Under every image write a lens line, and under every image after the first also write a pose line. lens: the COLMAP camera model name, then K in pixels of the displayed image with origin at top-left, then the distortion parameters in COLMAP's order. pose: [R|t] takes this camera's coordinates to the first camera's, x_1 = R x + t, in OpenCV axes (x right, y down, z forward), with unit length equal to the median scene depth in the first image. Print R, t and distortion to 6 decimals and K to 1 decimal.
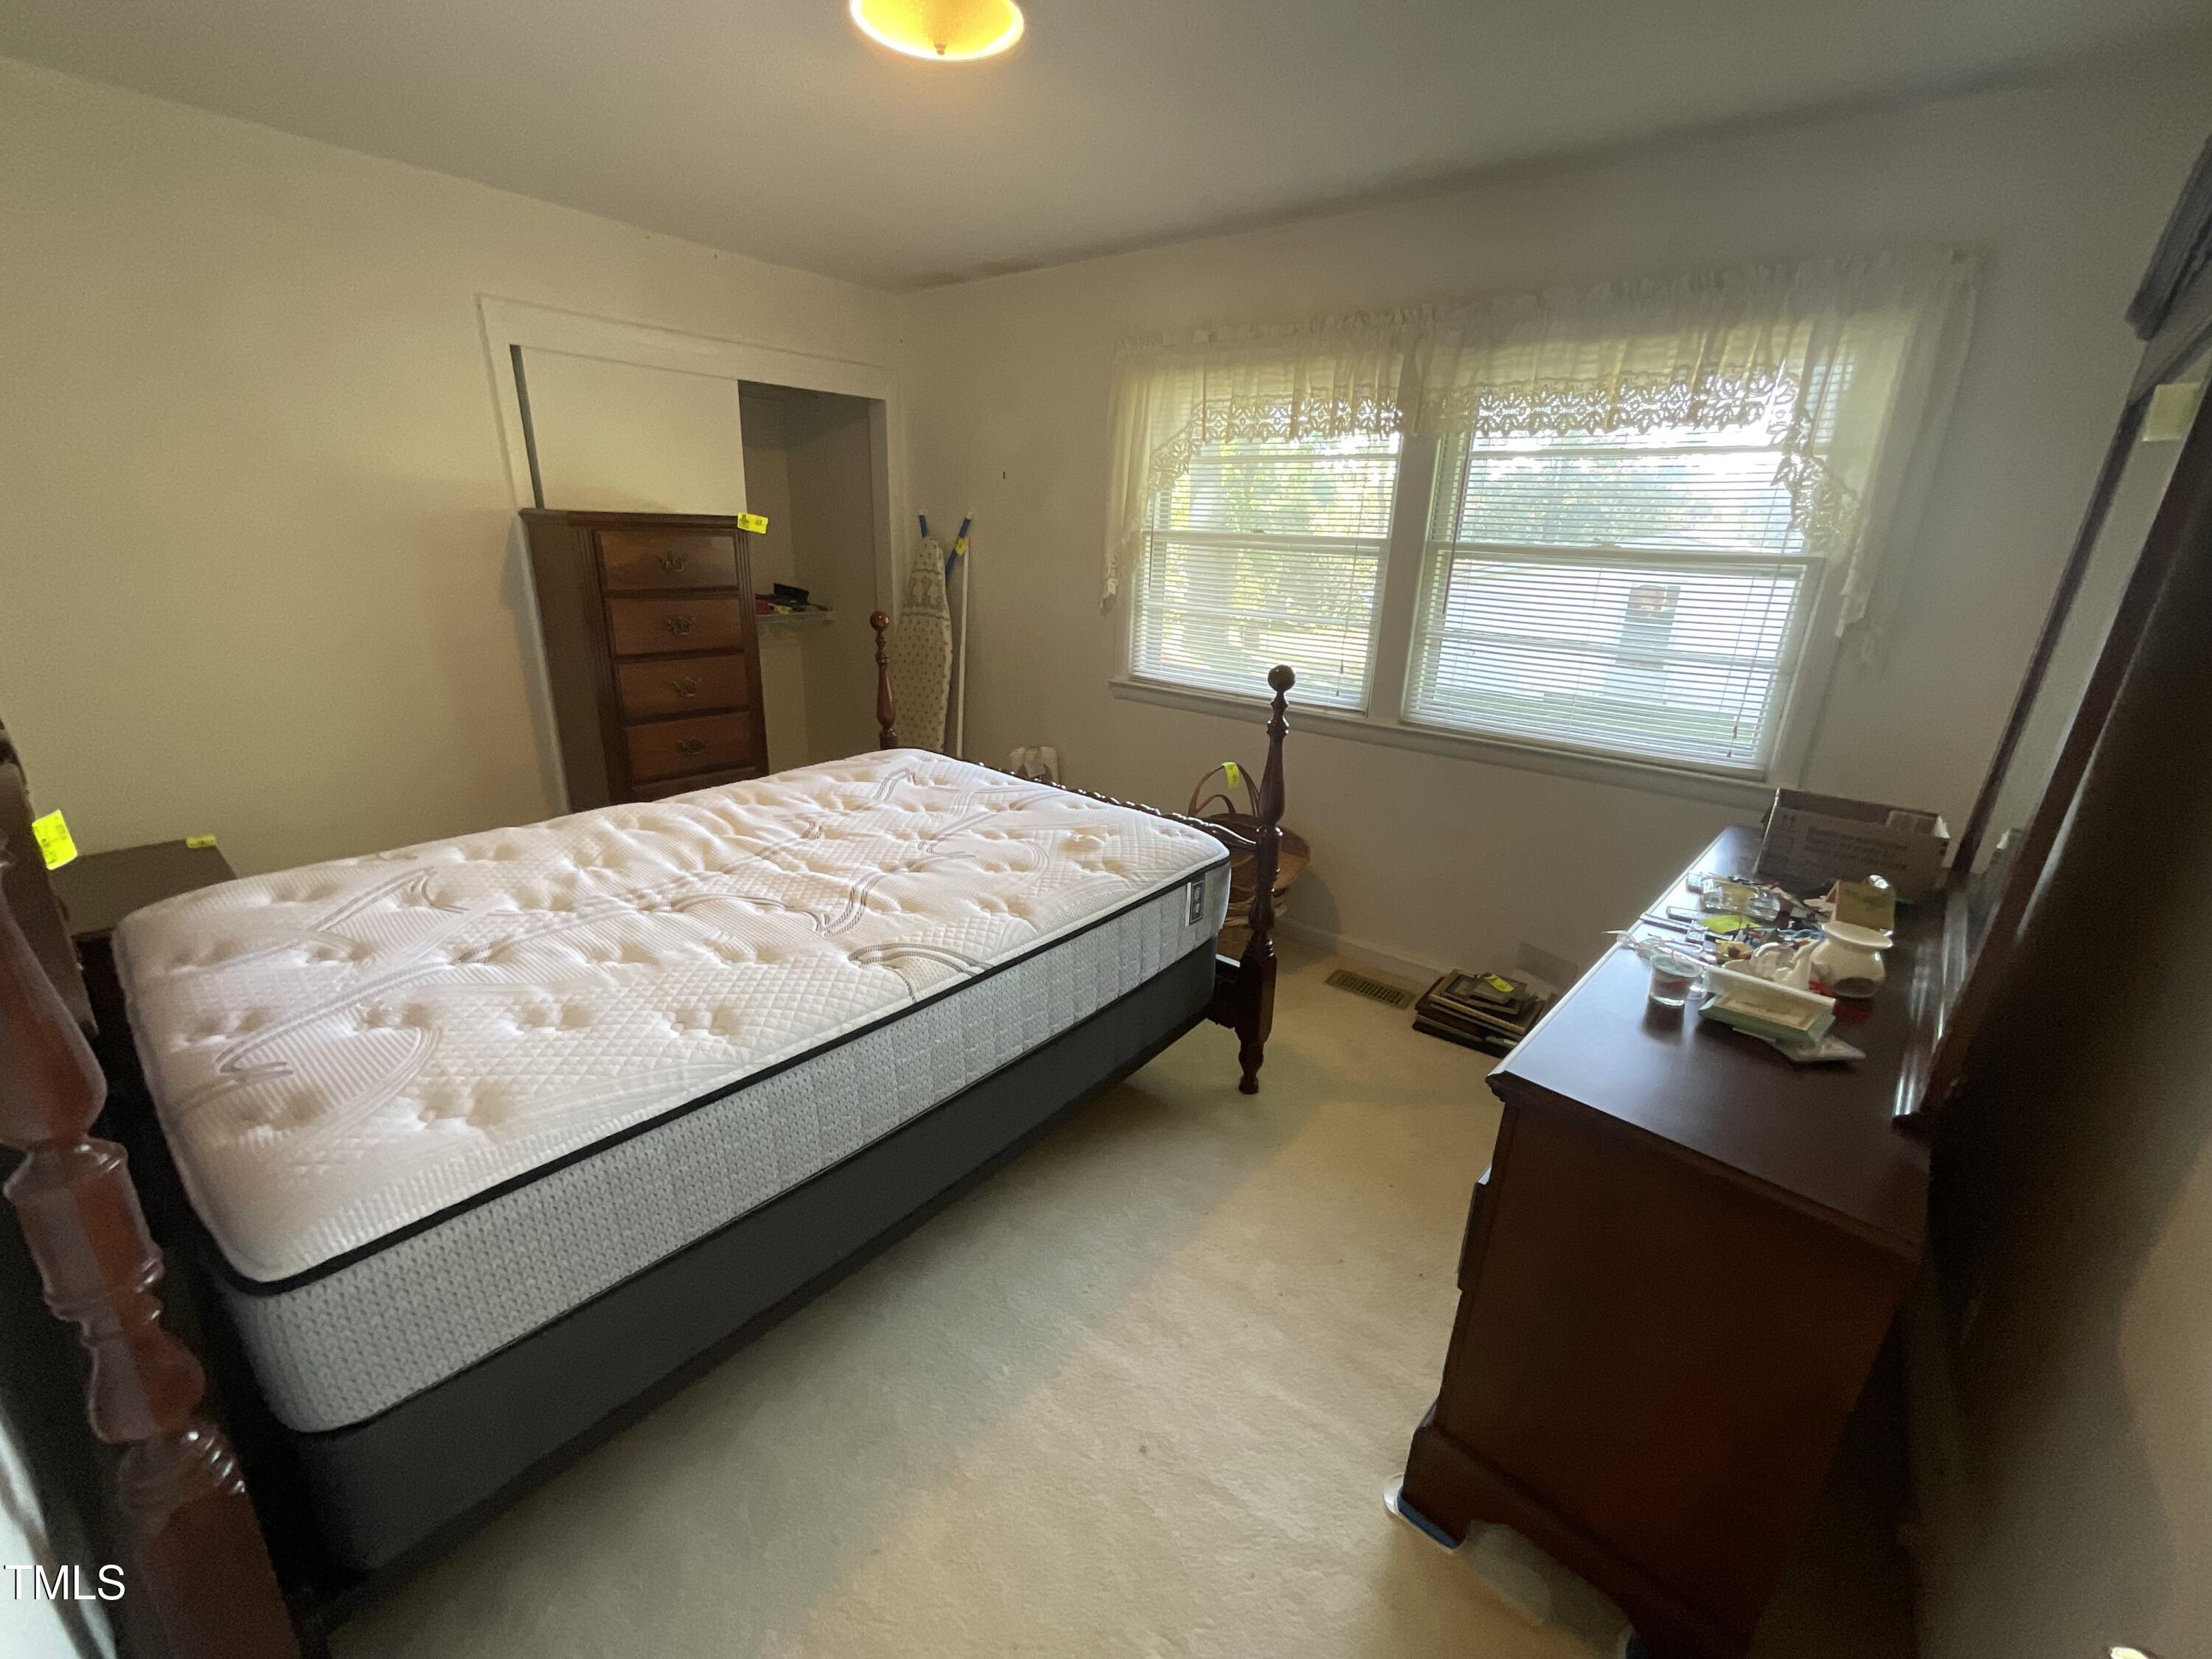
lens RADIAL K [[900.1, 0, 1106.0], [0, 900.1, 829.5], [0, 0, 1]] dist [0.007089, -0.000041]
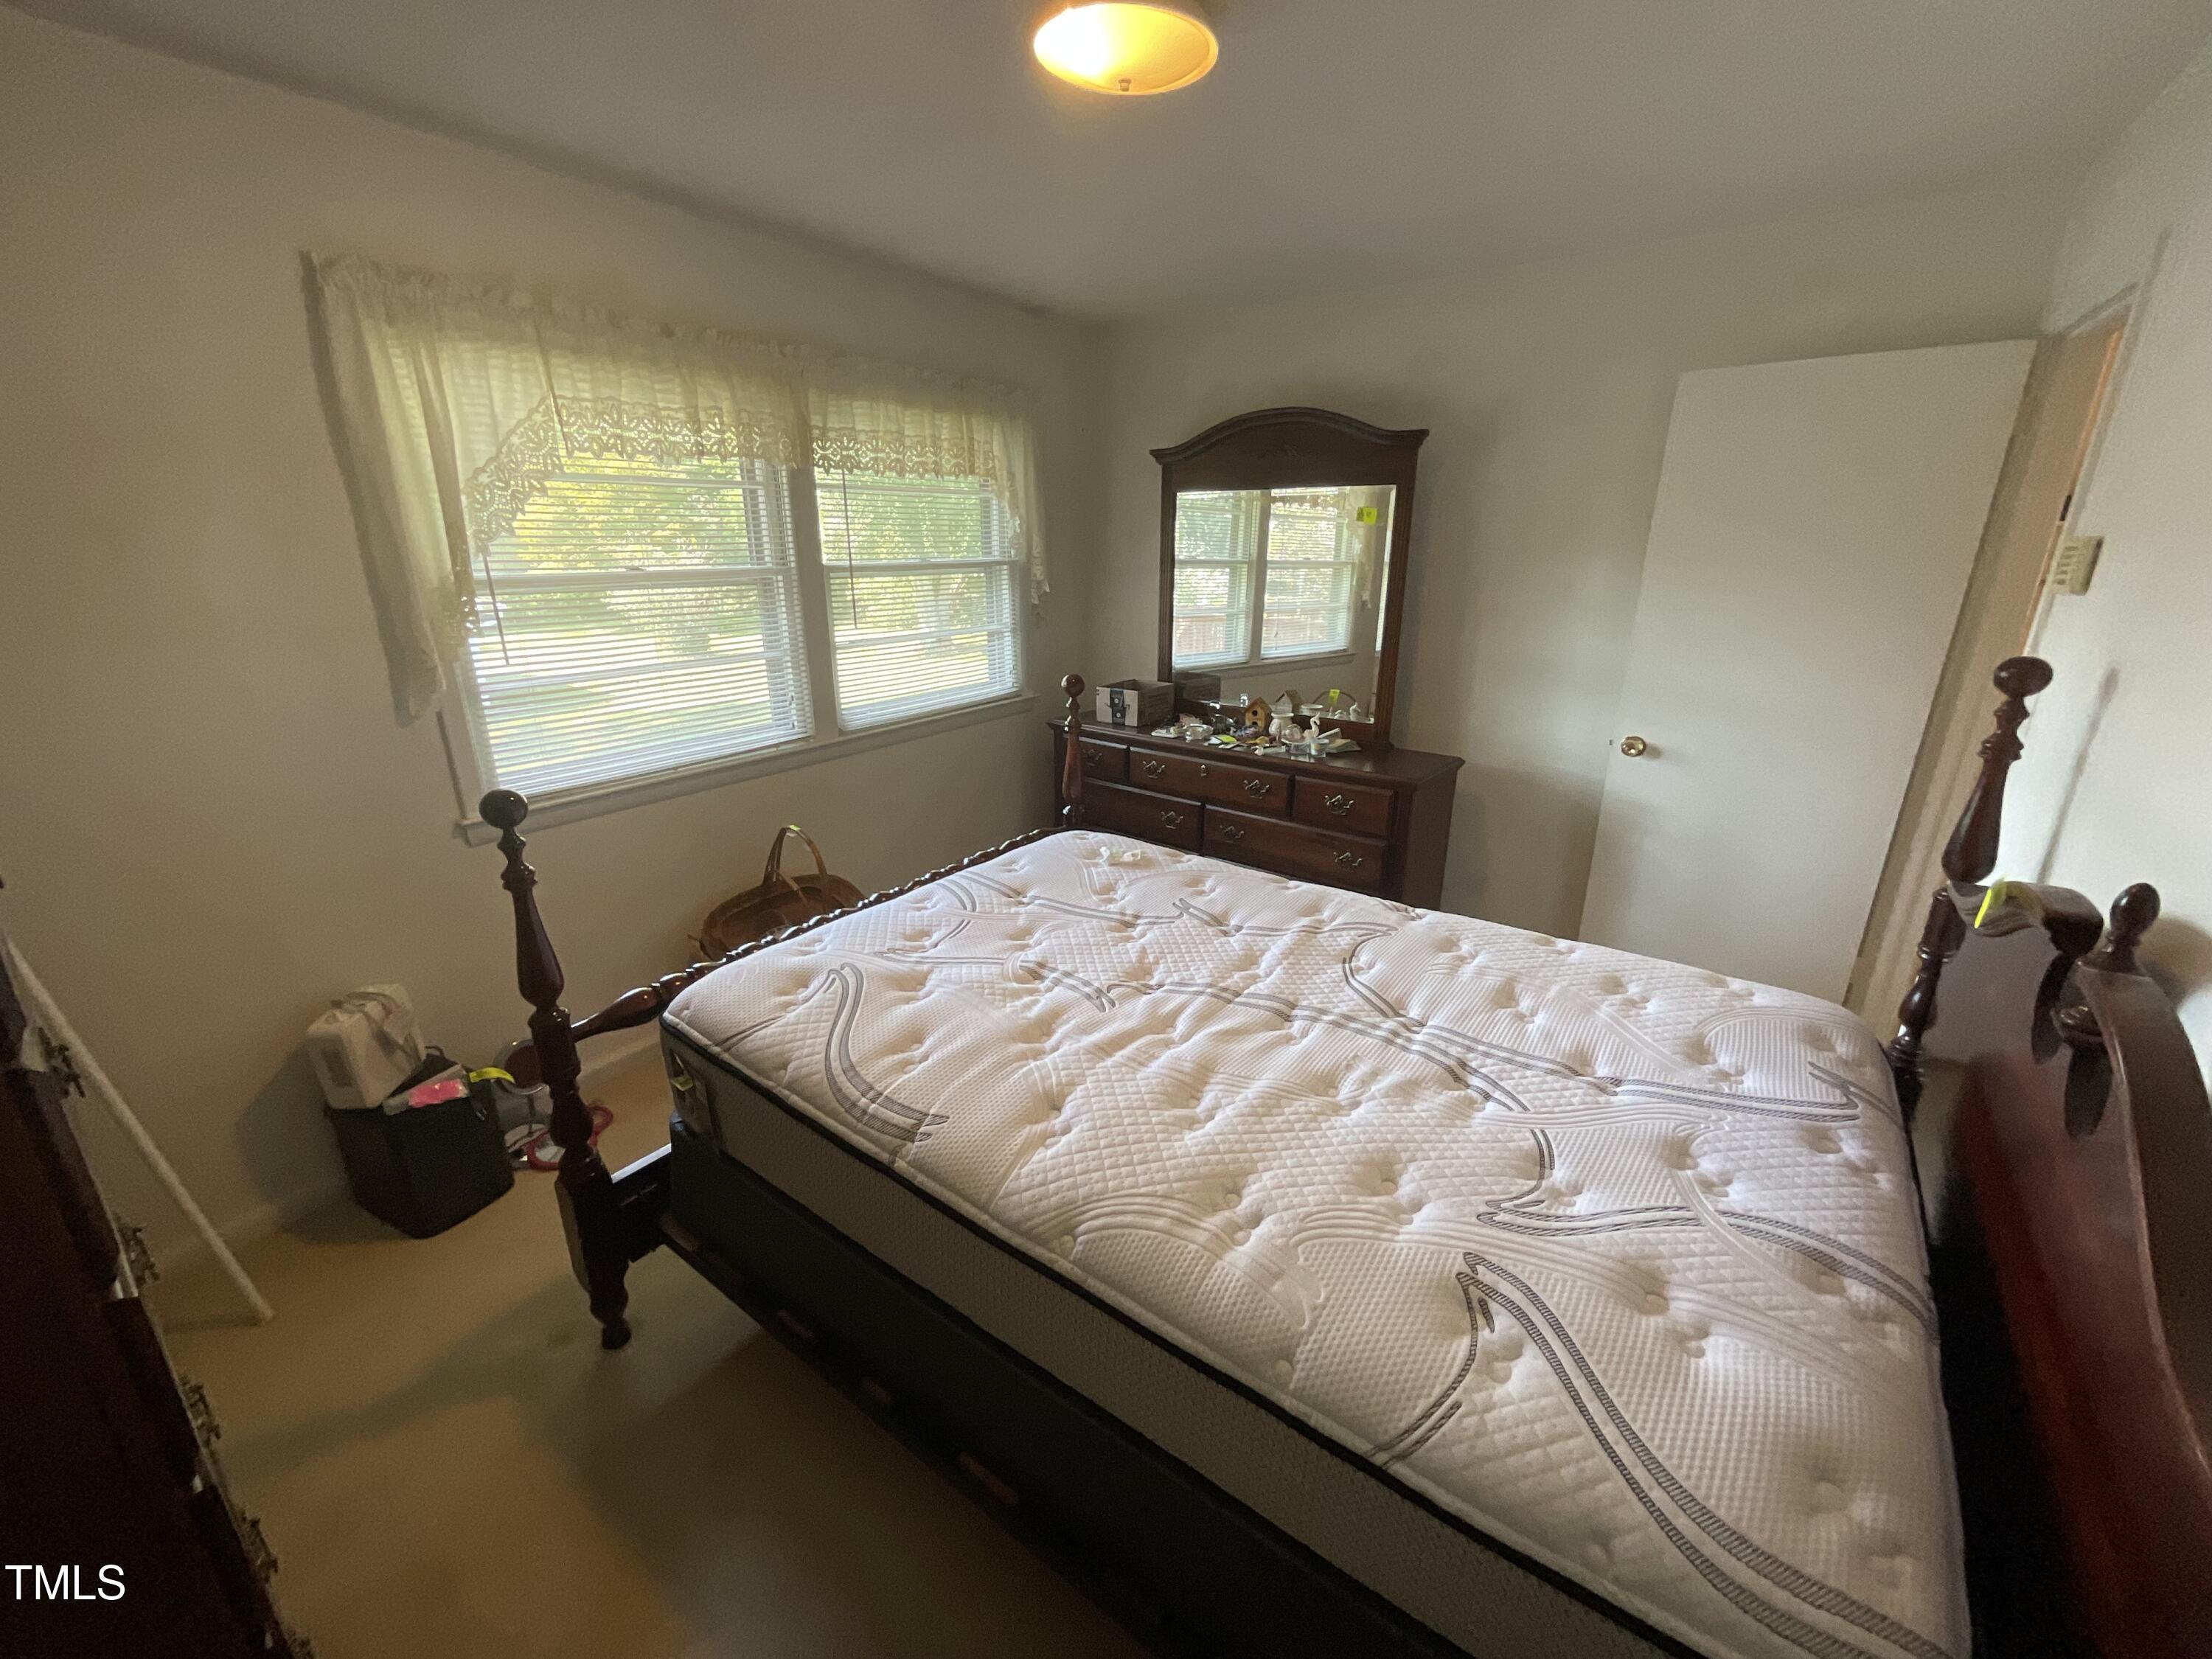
lens RADIAL K [[889.2, 0, 1104.9], [0, 889.2, 862.5], [0, 0, 1]] dist [-0.023962, 0.000299]
pose [[-0.060585, -0.369898, 0.927095, -1.104679], [0.322990, 0.871566, 0.368850, -0.423183], [-0.944461, 0.321789, 0.066669, 1.044015]]
